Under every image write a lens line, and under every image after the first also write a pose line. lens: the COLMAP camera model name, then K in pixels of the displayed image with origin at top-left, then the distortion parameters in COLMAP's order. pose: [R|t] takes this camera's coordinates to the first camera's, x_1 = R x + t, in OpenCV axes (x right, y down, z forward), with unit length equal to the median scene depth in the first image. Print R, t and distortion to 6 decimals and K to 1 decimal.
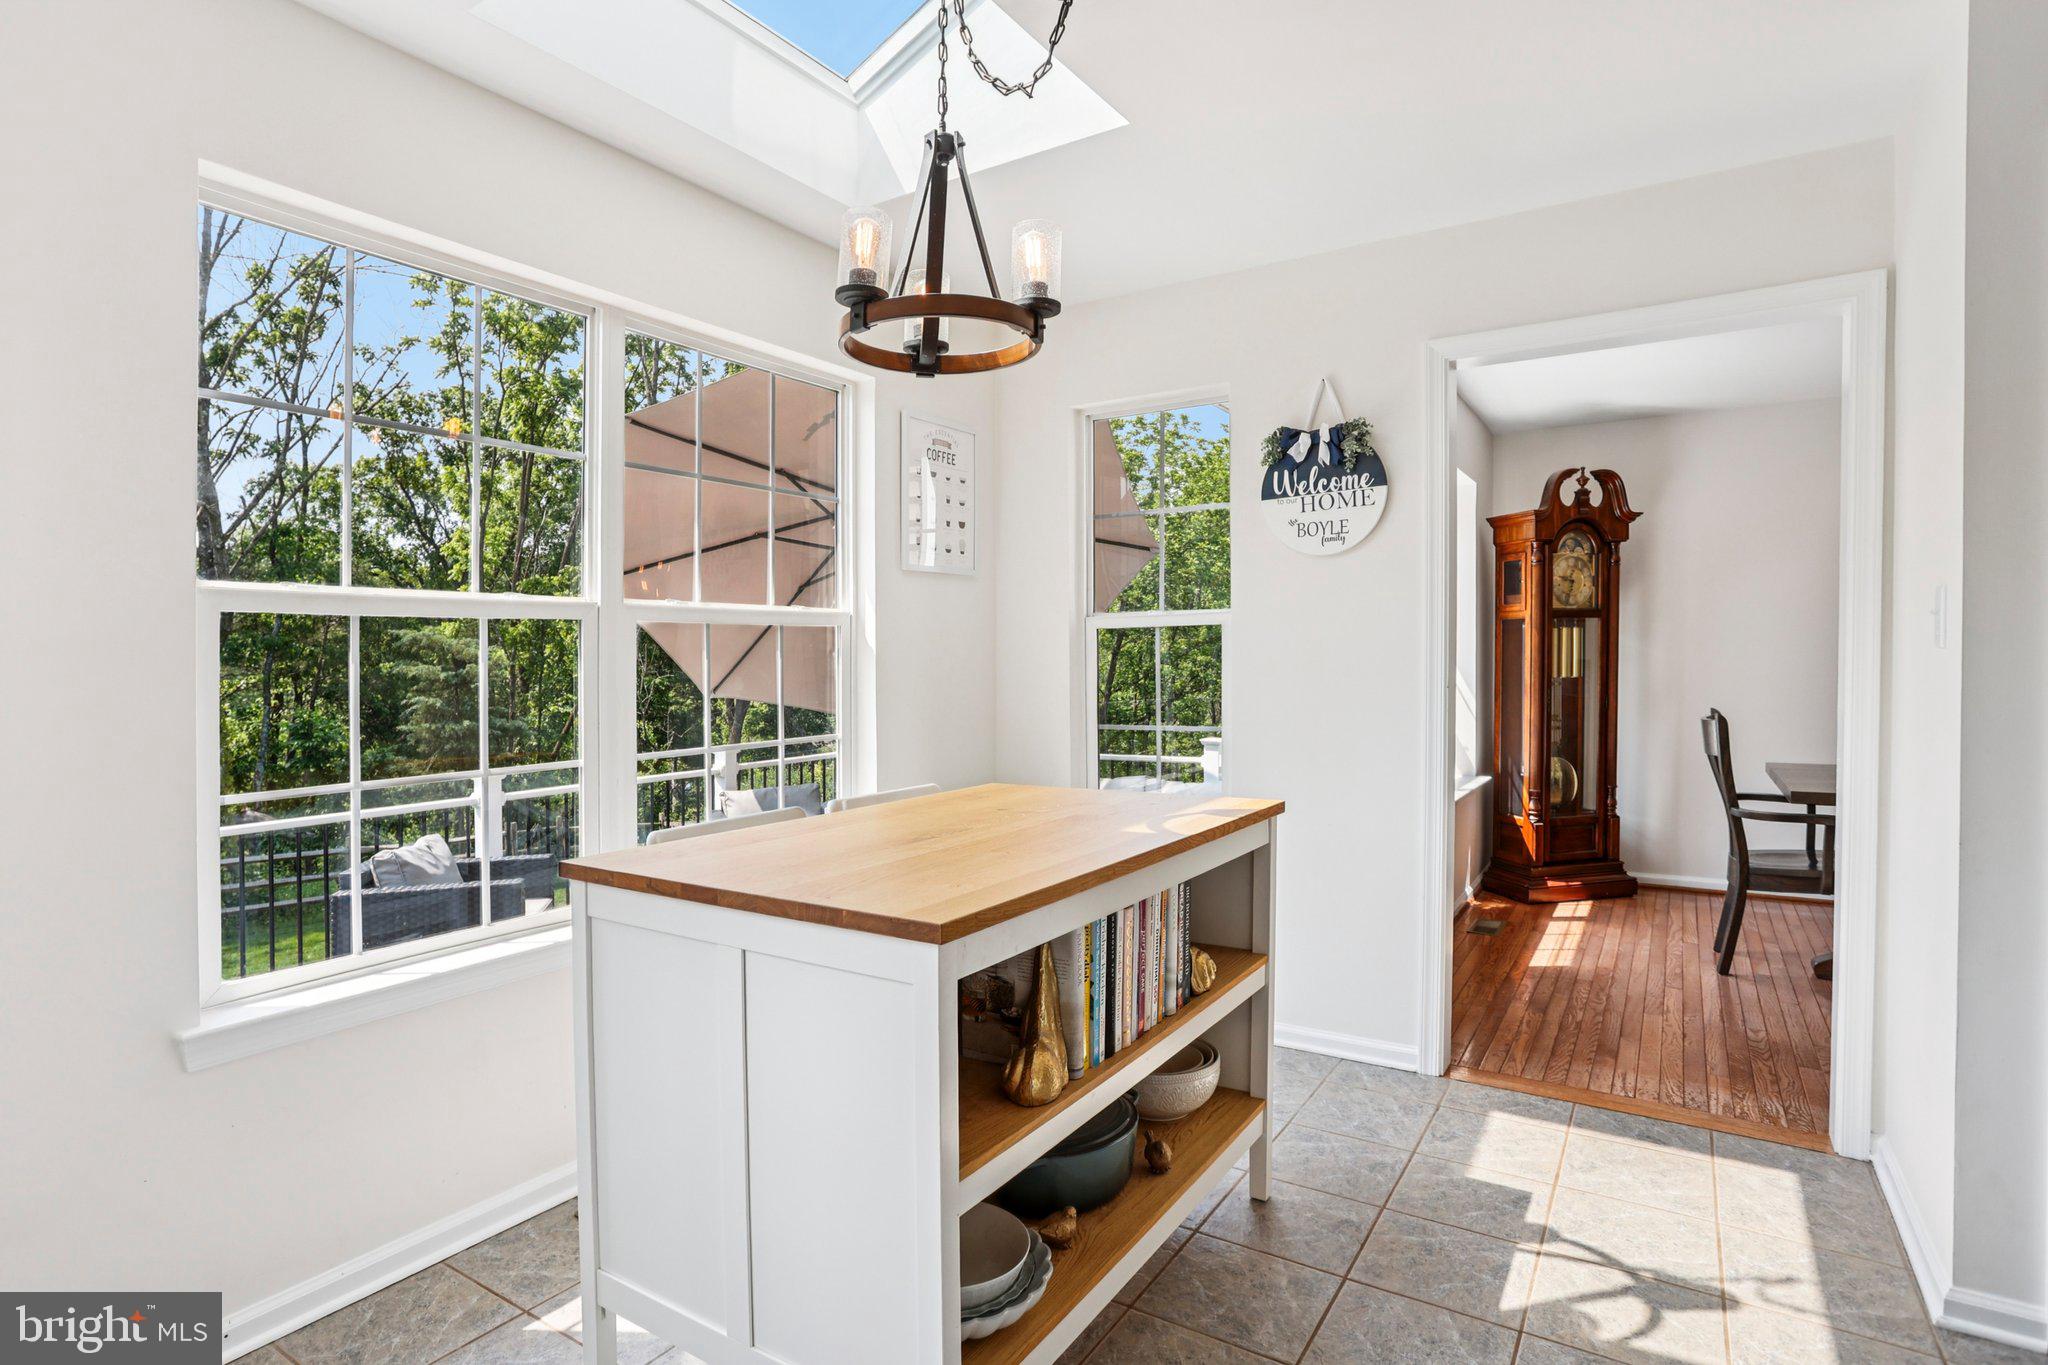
lens RADIAL K [[1022.6, 0, 1027.2], [0, 1022.6, 665.1], [0, 0, 1]] dist [-0.064814, 0.021945]
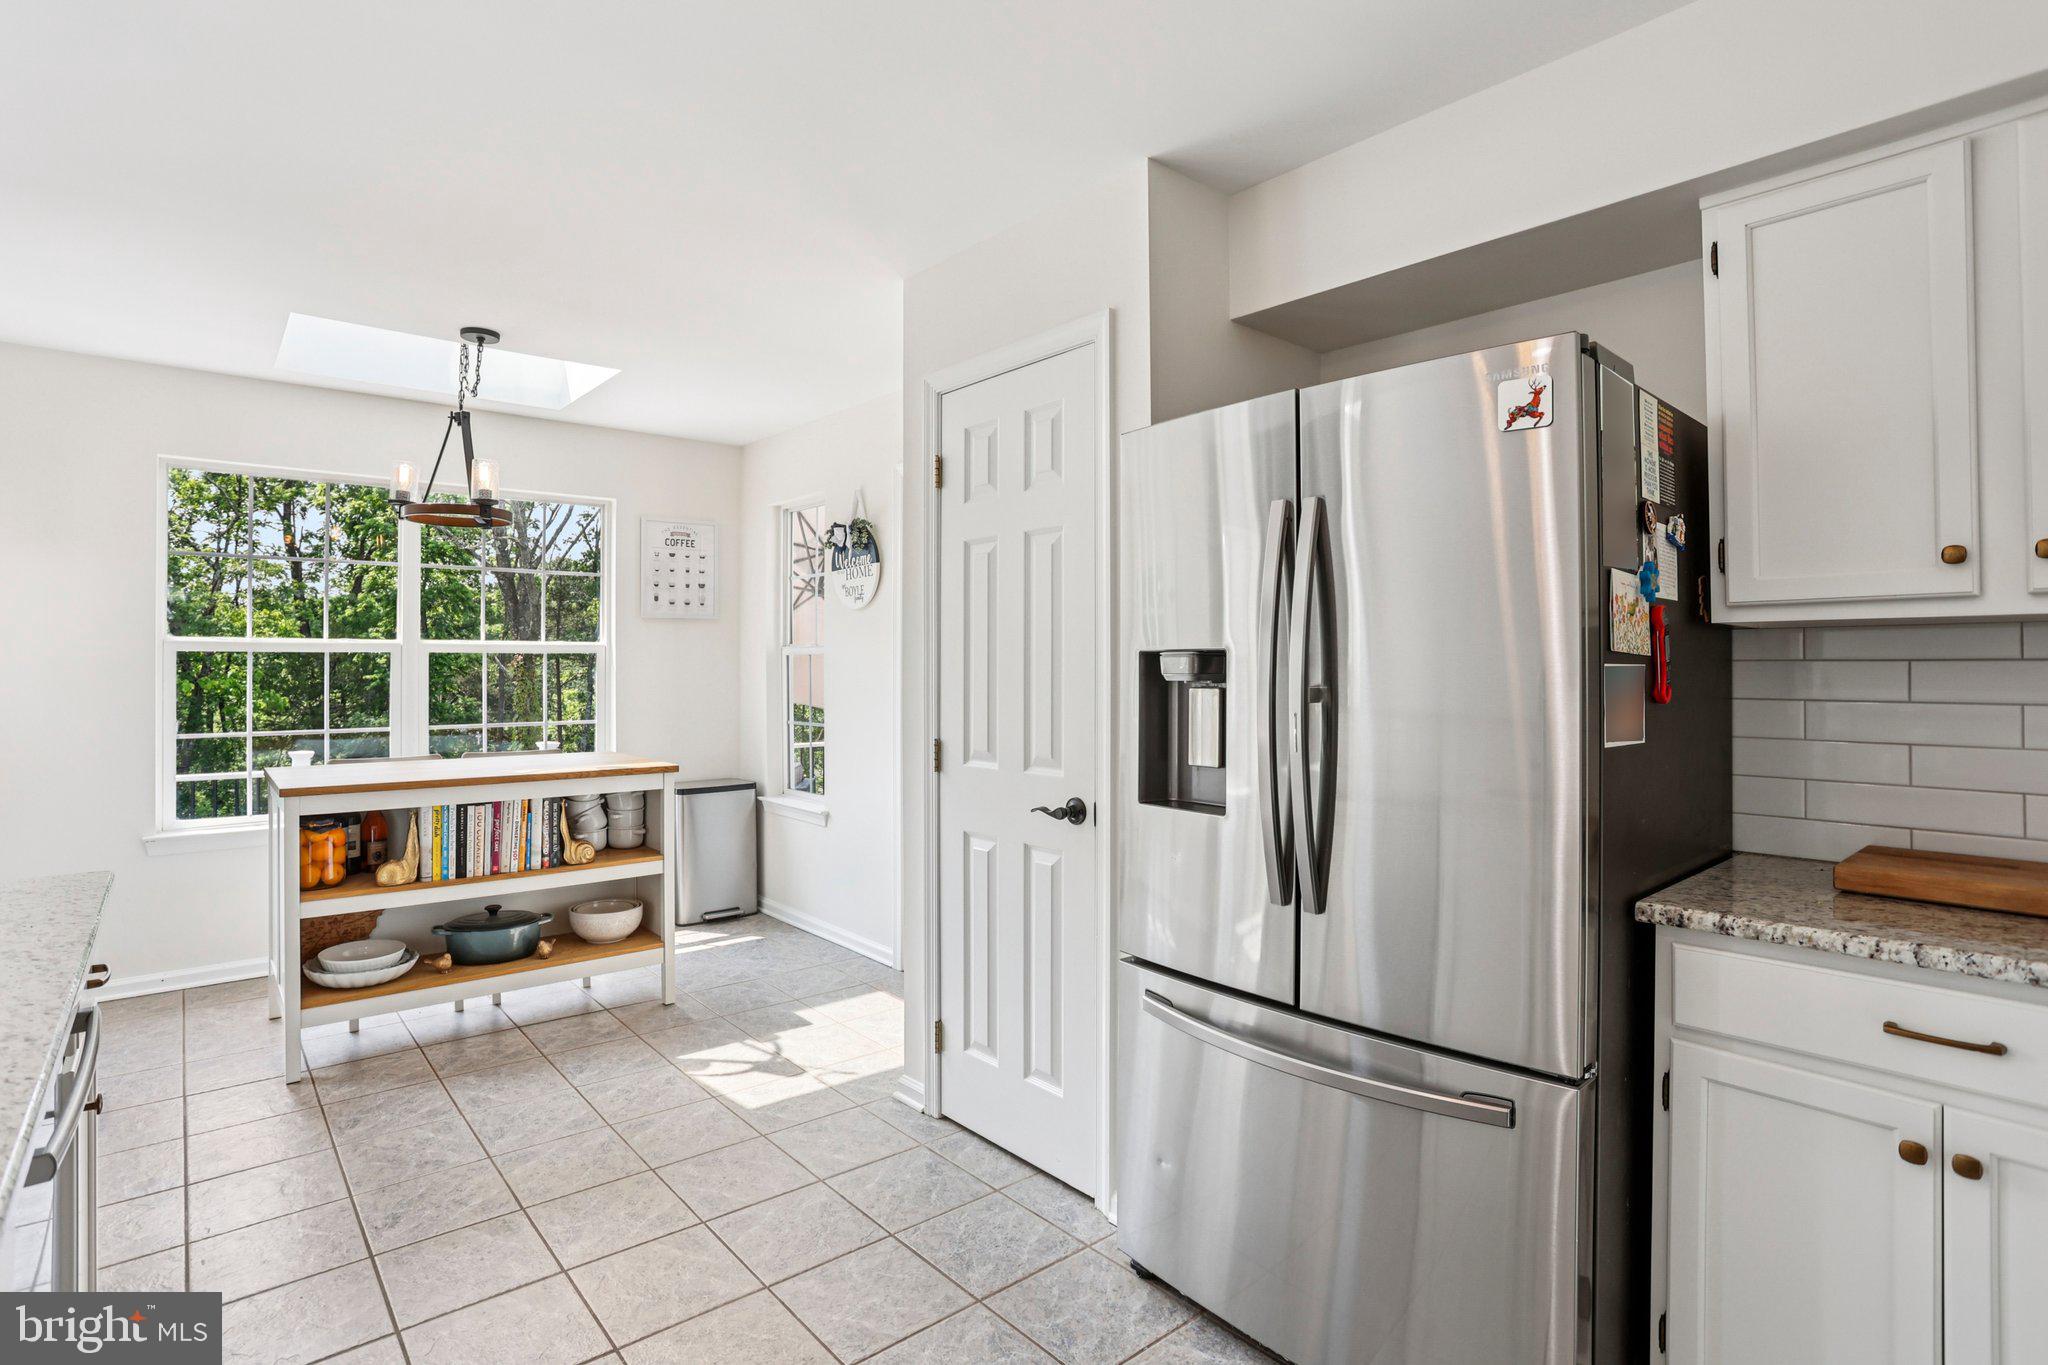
lens RADIAL K [[999.3, 0, 1036.0], [0, 999.3, 666.1], [0, 0, 1]] dist [-0.010975, -0.000369]
pose [[0.954236, 0.015747, -0.298640, 1.242417], [-0.016756, 0.999859, -0.000820, -0.036942], [0.298585, 0.005786, 0.954366, -0.383721]]
